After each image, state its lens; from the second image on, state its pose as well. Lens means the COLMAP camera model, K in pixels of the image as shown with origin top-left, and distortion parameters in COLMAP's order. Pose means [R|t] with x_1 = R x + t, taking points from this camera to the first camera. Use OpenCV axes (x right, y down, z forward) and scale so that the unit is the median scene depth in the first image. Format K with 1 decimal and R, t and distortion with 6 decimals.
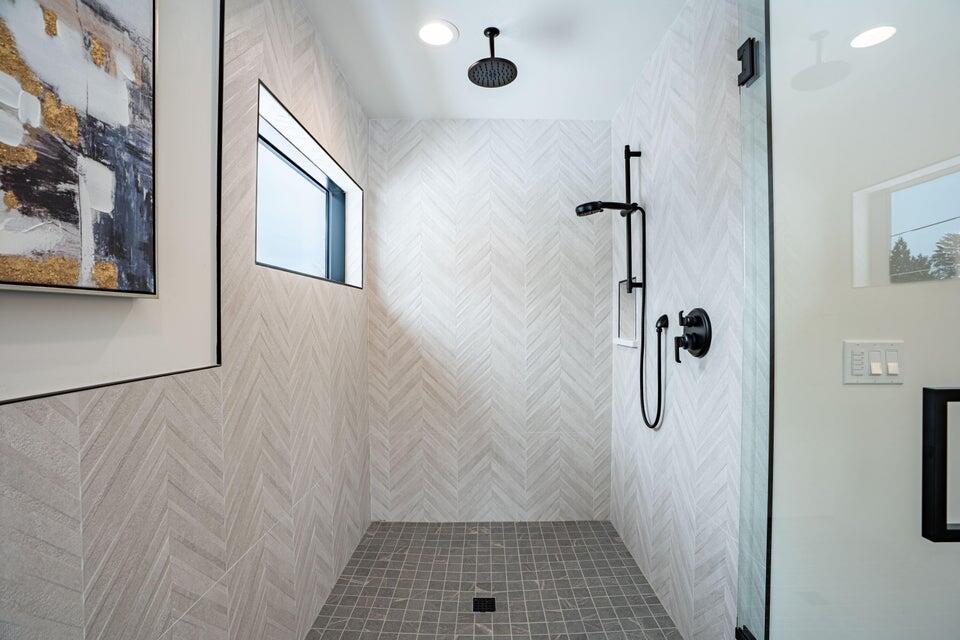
lens RADIAL K [[438.1, 0, 481.3], [0, 438.1, 321.8], [0, 0, 1]] dist [-0.048695, 0.013633]
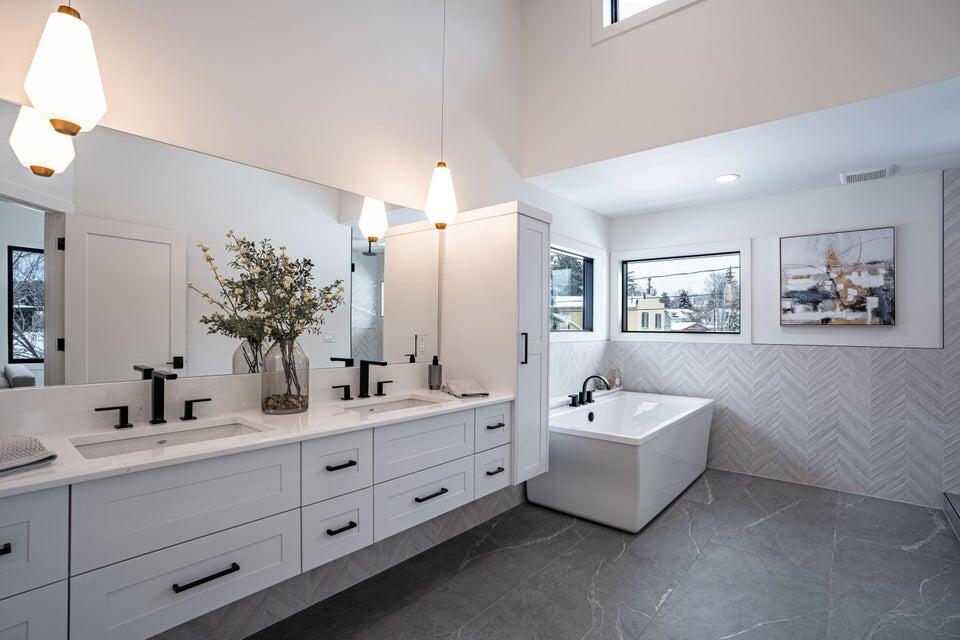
lens RADIAL K [[450.4, 0, 478.8], [0, 450.4, 324.3], [0, 0, 1]] dist [-0.045698, 0.018032]
pose [[-0.630097, -0.008164, -0.776473, 5.386520], [-0.007383, 0.999963, -0.004523, -0.029019], [0.776481, 0.002883, -0.630134, 0.683077]]
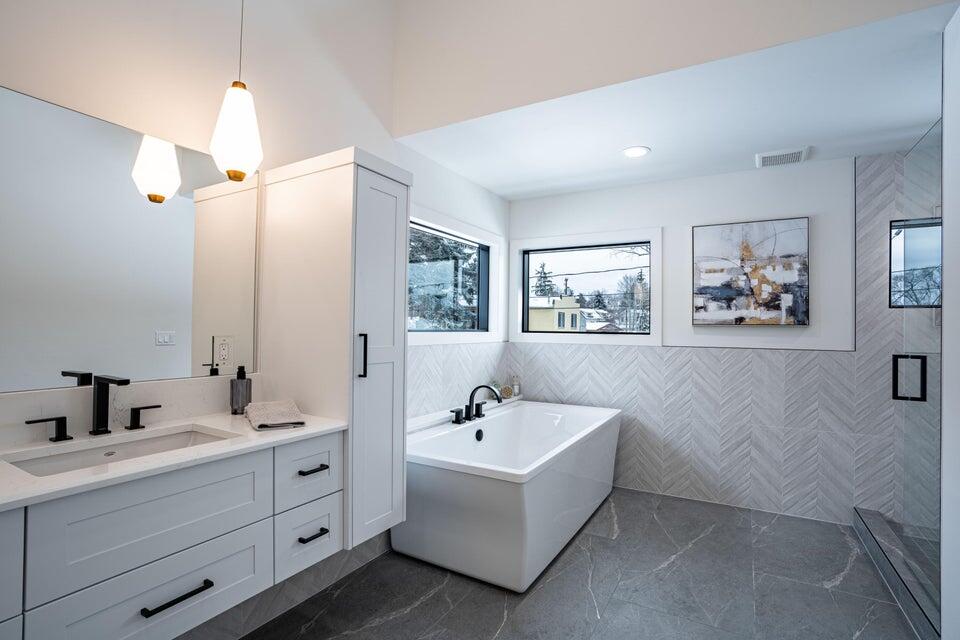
lens RADIAL K [[450.4, 0, 475.8], [0, 450.4, 324.0], [0, 0, 1]] dist [-0.045698, 0.018032]
pose [[-0.497565, -0.010295, -0.867366, 4.279921], [-0.011636, 0.999919, -0.005194, -0.026829], [0.867349, 0.007508, -0.497644, 0.514682]]
